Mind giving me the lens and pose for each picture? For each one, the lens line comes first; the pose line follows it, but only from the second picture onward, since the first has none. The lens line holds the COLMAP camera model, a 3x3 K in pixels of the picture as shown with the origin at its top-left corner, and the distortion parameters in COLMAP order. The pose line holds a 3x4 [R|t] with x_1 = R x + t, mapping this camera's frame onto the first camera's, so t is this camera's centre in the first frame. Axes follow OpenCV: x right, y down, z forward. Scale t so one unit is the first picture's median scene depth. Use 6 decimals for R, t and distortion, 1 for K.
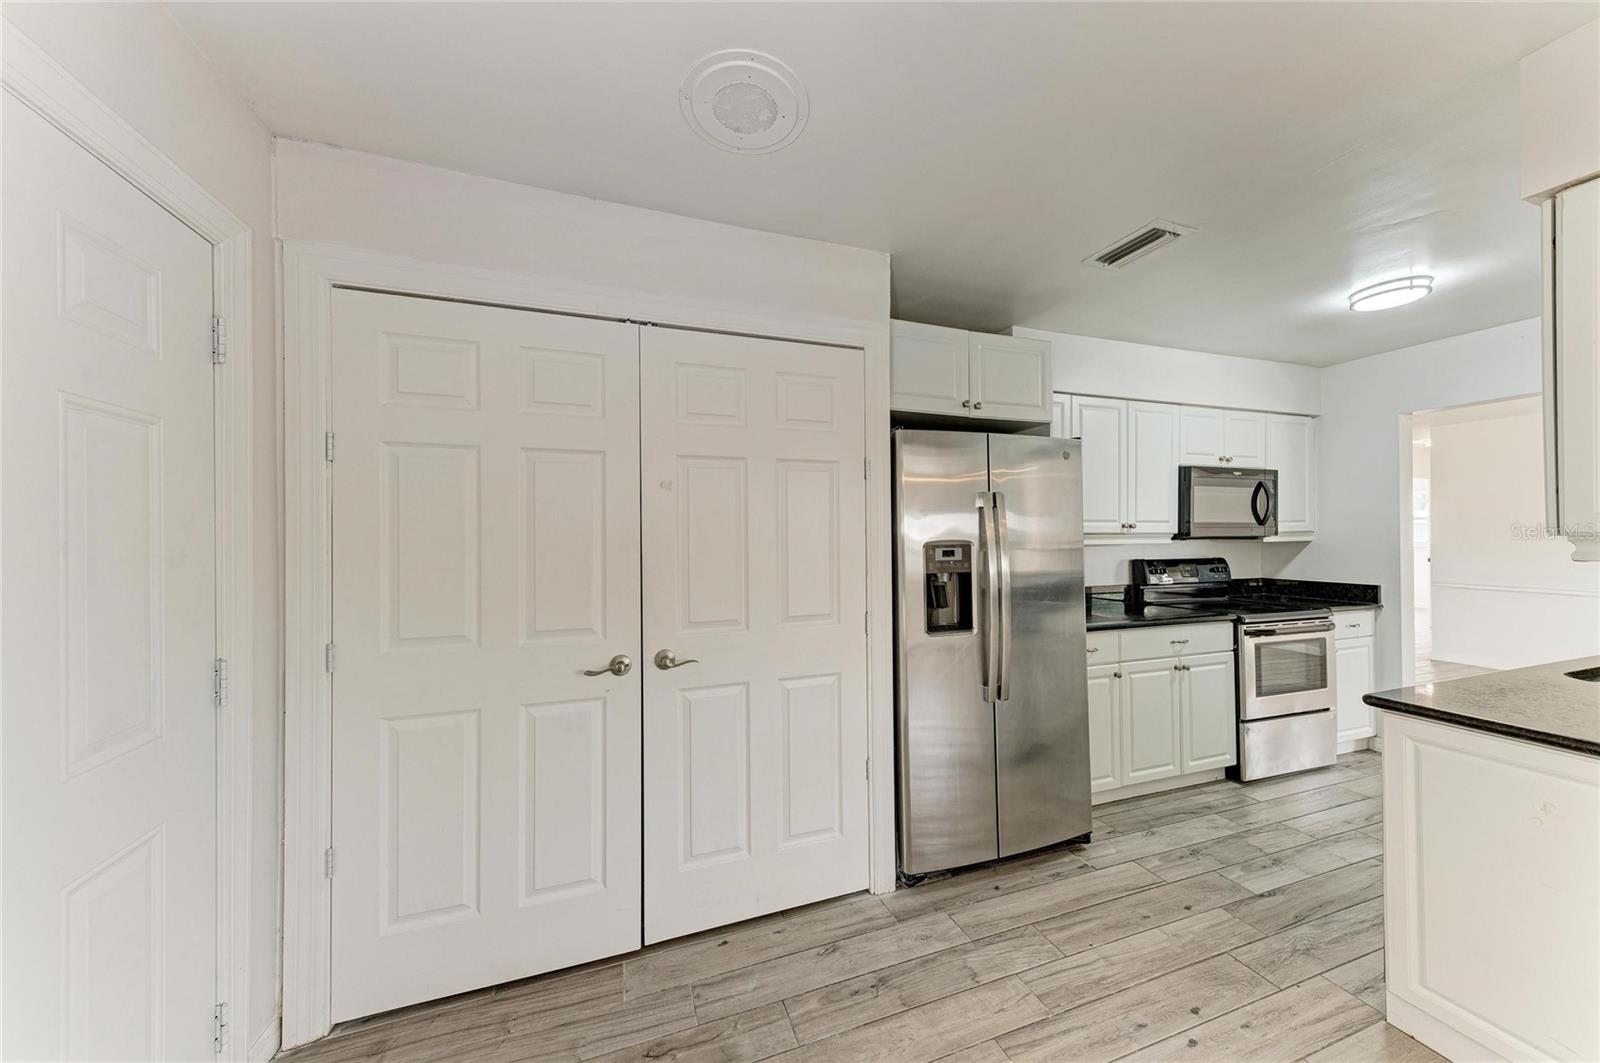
lens RADIAL K [[541.5, 0, 798.5], [0, 541.5, 533.1], [0, 0, 1]] dist [0.019515, -0.004560]
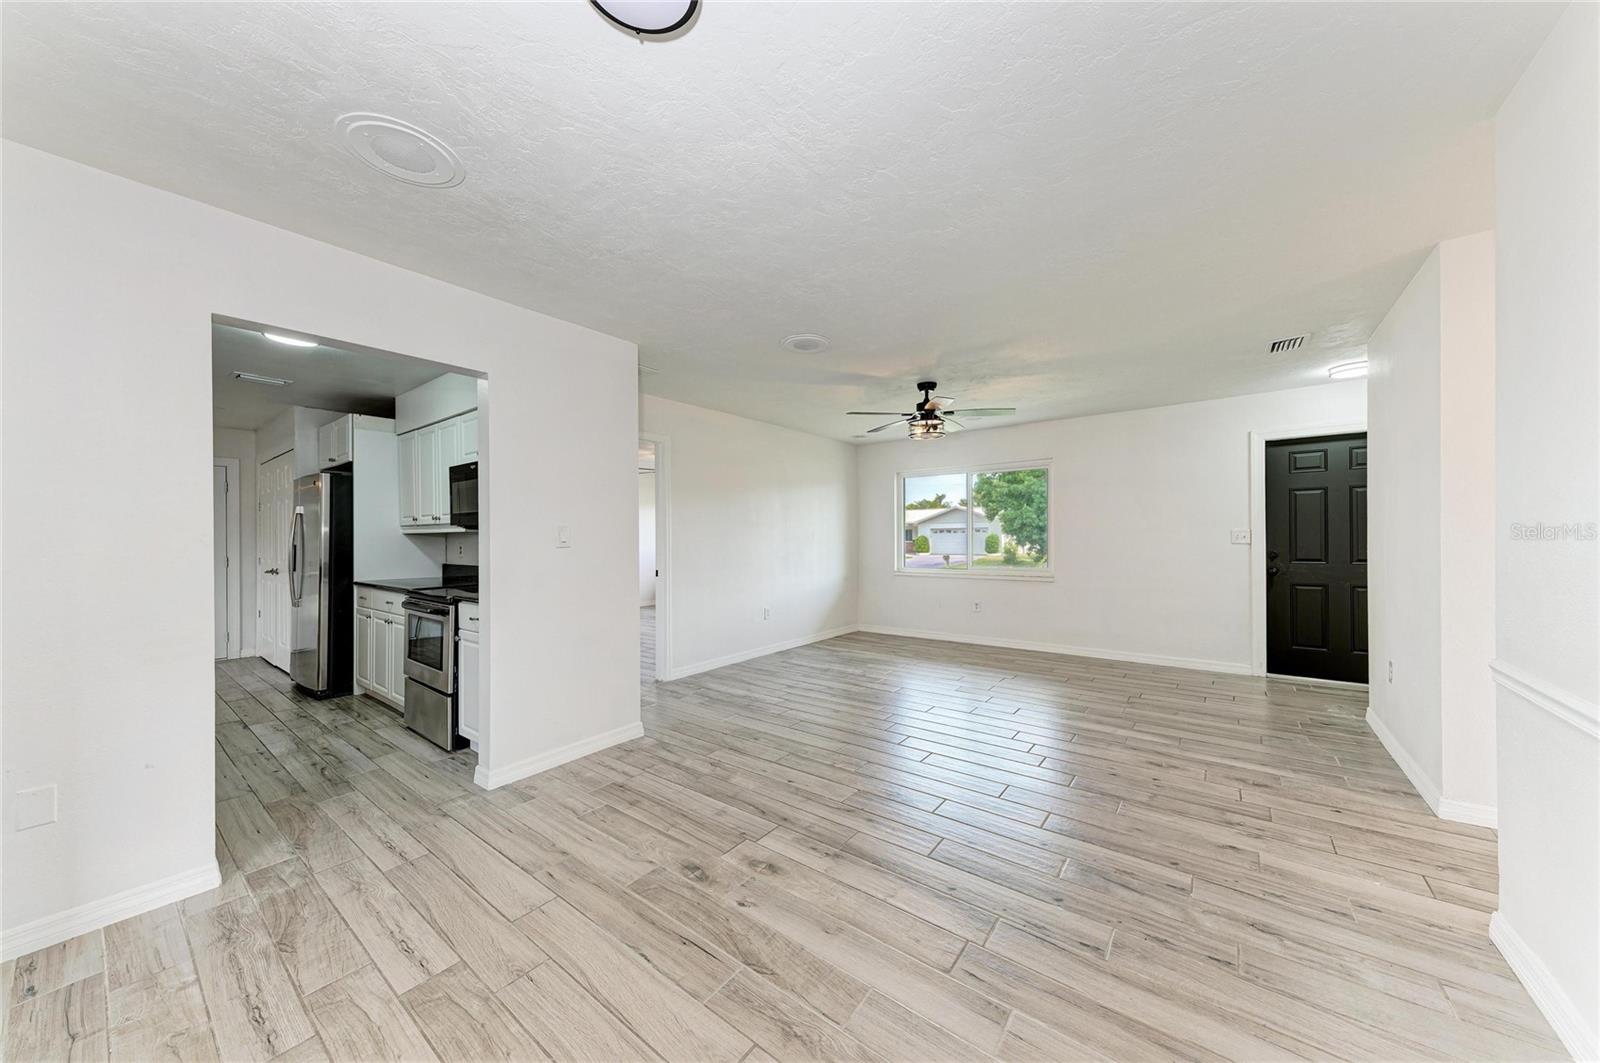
lens RADIAL K [[541.5, 0, 803.9], [0, 541.5, 535.3], [0, 0, 1]] dist [0.019515, -0.004560]
pose [[0.549560, -0.002101, -0.835451, 2.713956], [0.009556, 0.999947, 0.003771, 0.038064], [0.835399, -0.010055, 0.549551, 1.252507]]
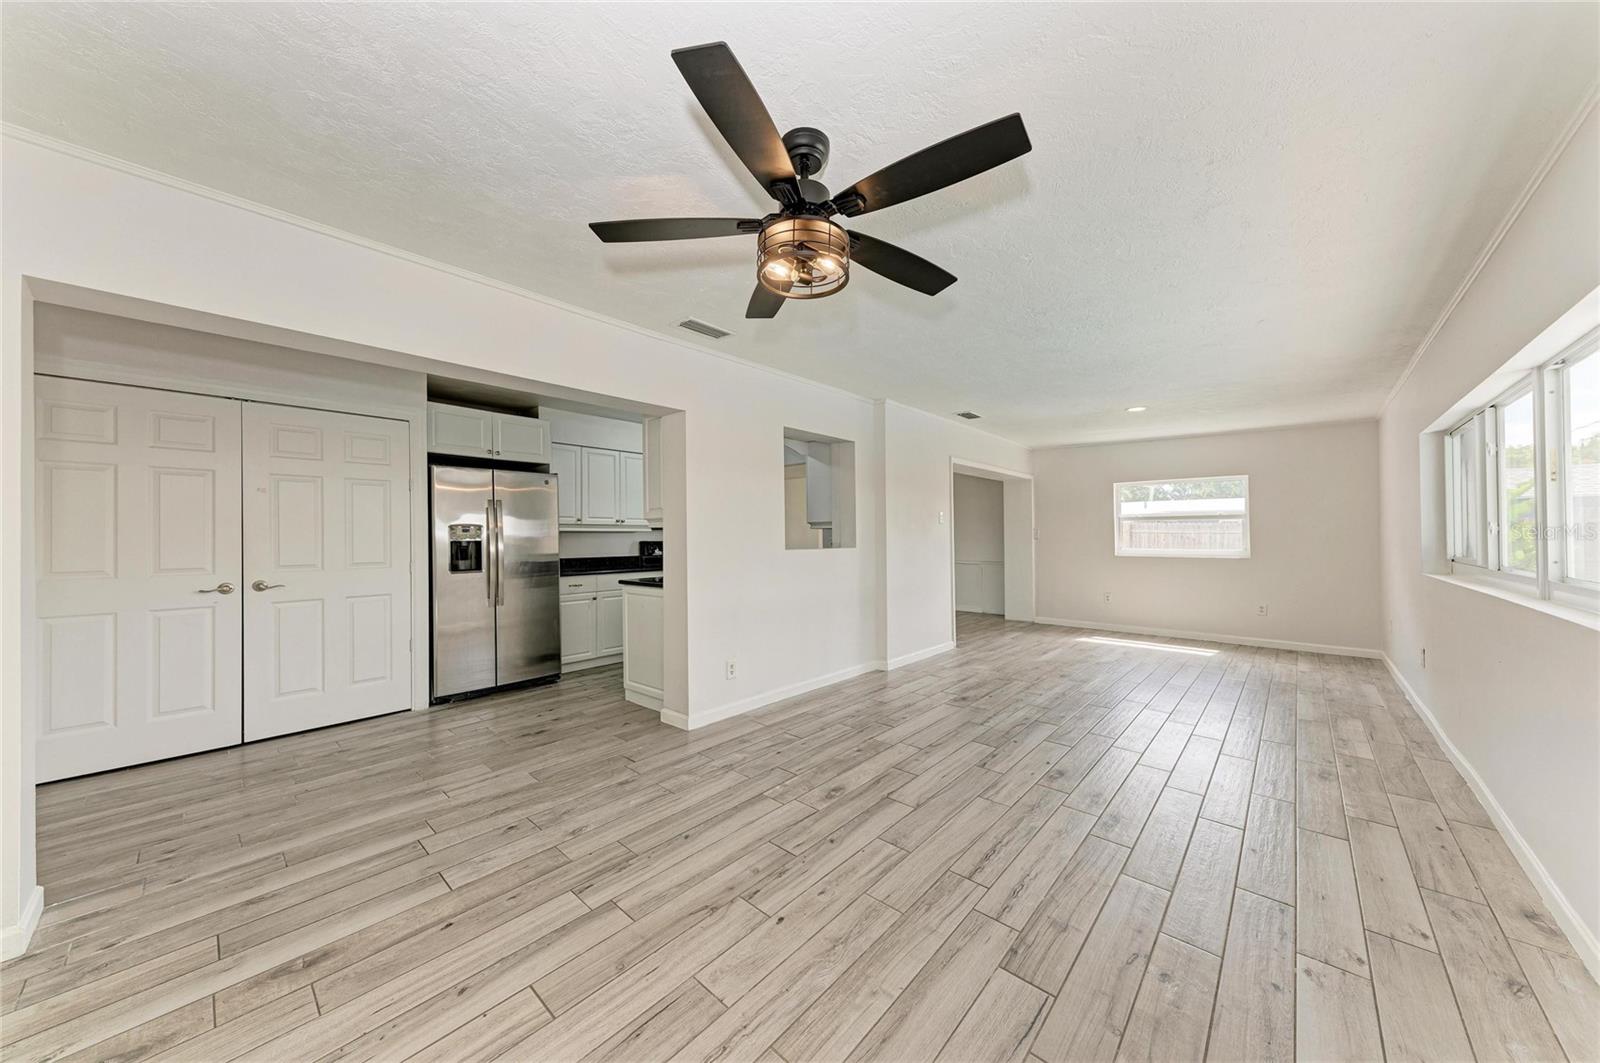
lens RADIAL K [[541.5, 0, 799.9], [0, 541.5, 532.7], [0, 0, 1]] dist [0.019515, -0.004560]
pose [[0.878871, 0.001601, 0.477056, 0.332805], [0.003426, 0.999947, -0.009668, 0.055932], [-0.477047, 0.010131, 0.878820, -1.063101]]
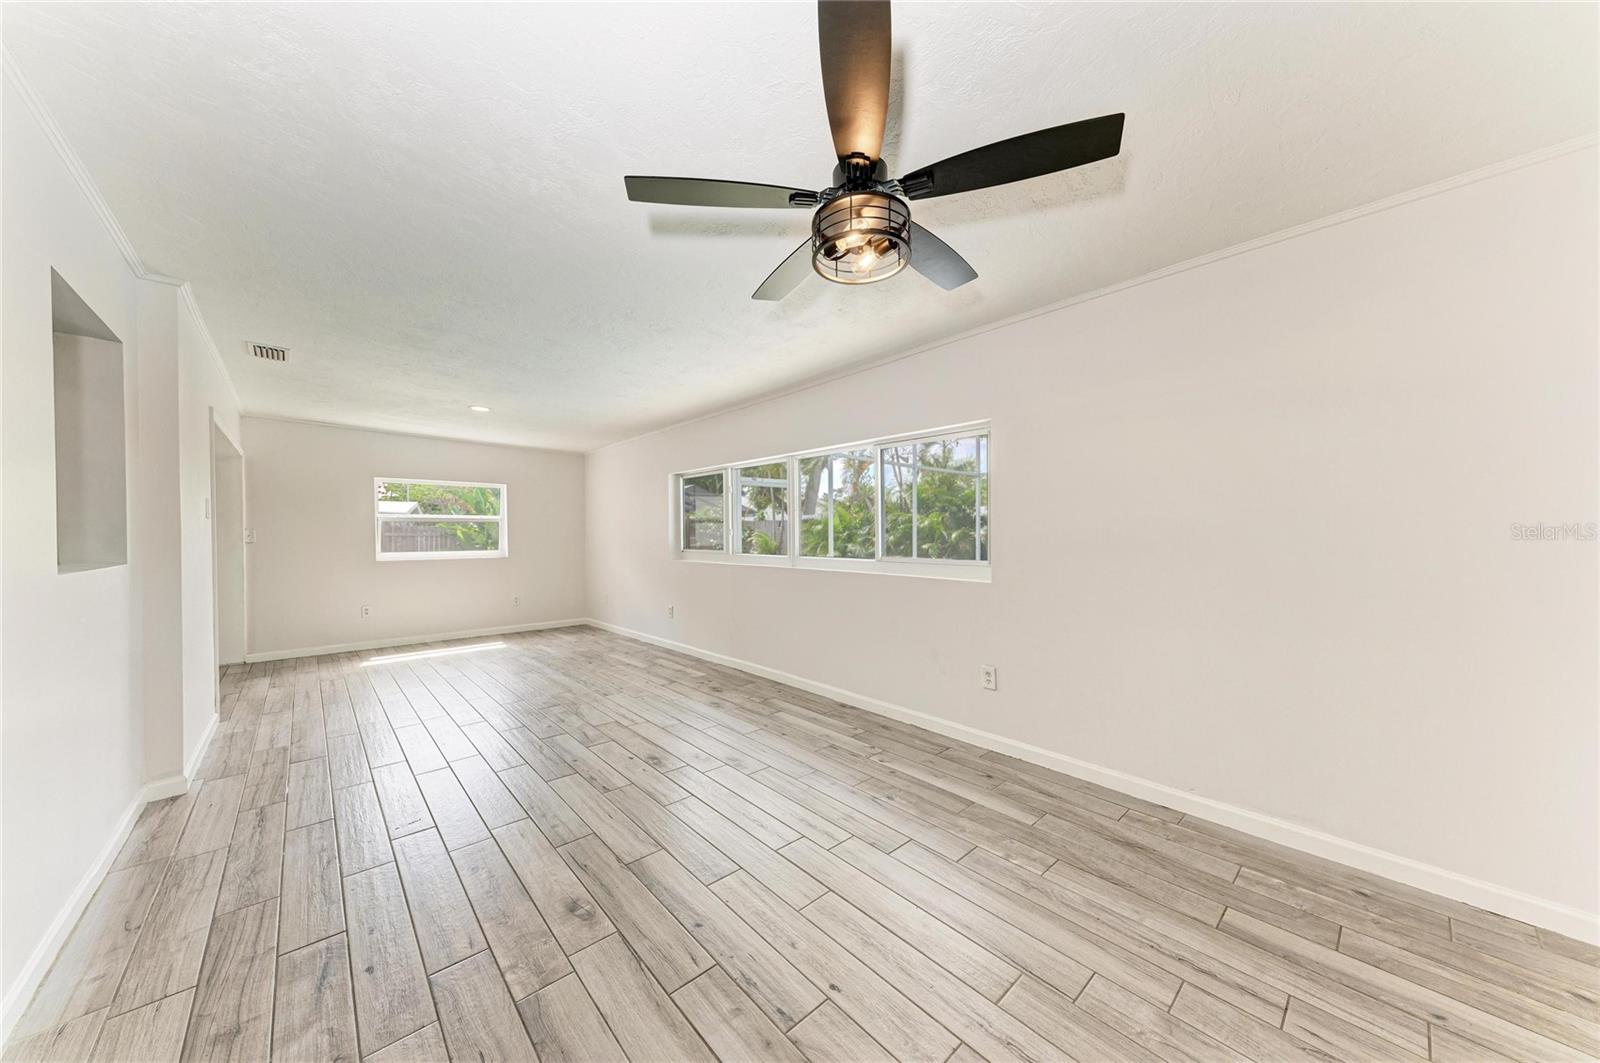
lens RADIAL K [[541.5, 0, 801.2], [0, 541.5, 545.8], [0, 0, 1]] dist [0.019515, -0.004560]
pose [[-0.389903, -0.016888, 0.920701, 0.120332], [0.008497, 0.999723, 0.021936, 0.048616], [-0.920817, 0.016376, -0.389652, -0.189887]]
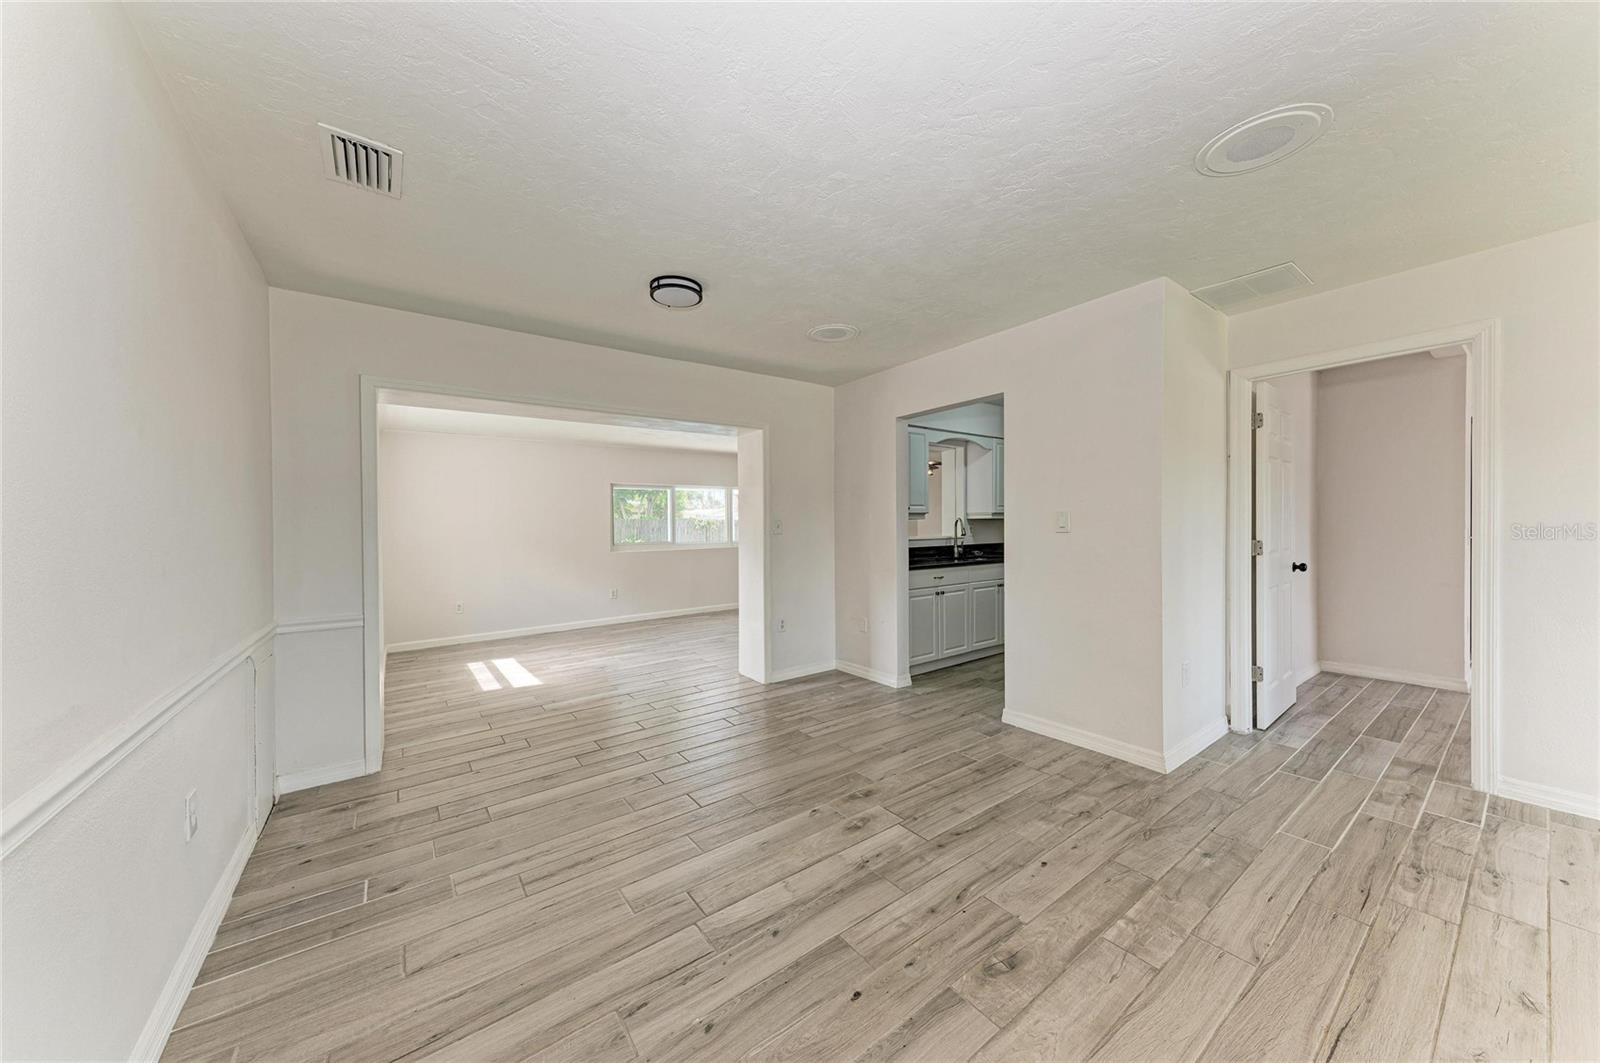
lens RADIAL K [[541.5, 0, 799.7], [0, 541.5, 532.7], [0, 0, 1]] dist [0.019515, -0.004560]
pose [[-0.954823, 0.024807, -0.296136, 2.357072], [0.022641, 0.999686, 0.010742, 0.036914], [0.296310, 0.003552, -0.955085, 2.458333]]
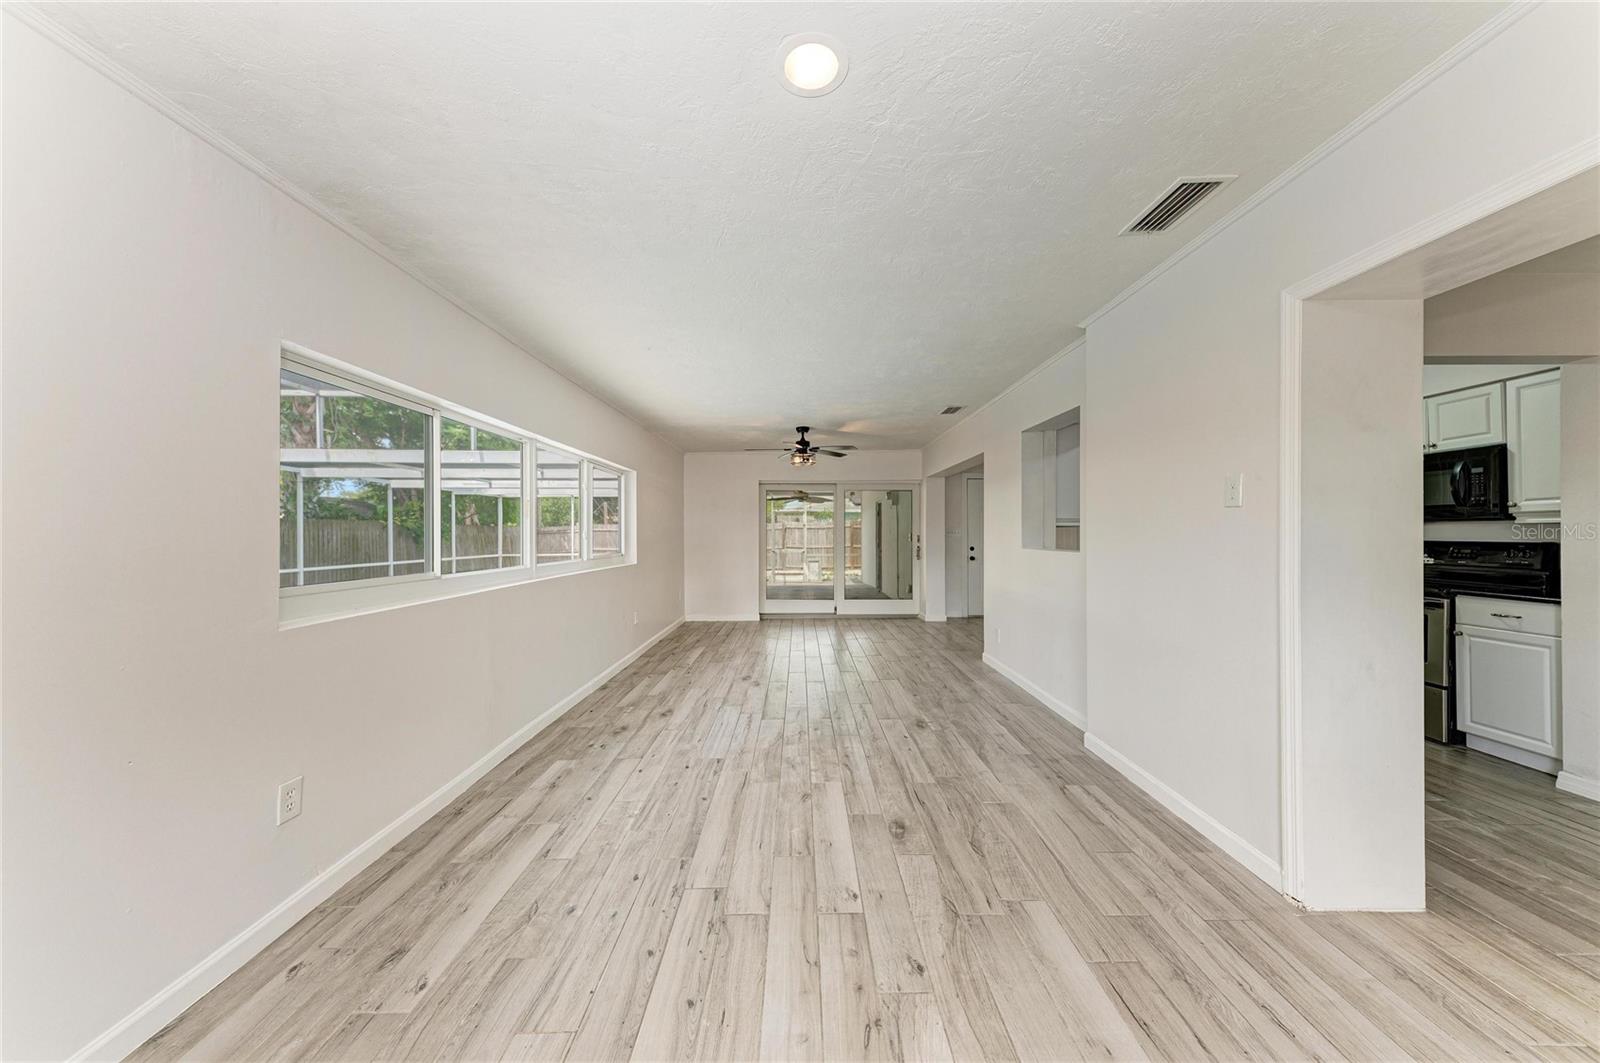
lens RADIAL K [[541.5, 0, 802.5], [0, 541.5, 528.8], [0, 0, 1]] dist [0.019515, -0.004560]
pose [[-0.323391, -0.000304, -0.946265, 2.904514], [0.003512, 0.999993, -0.001522, 0.030560], [0.946259, -0.003815, -0.323387, 0.273995]]
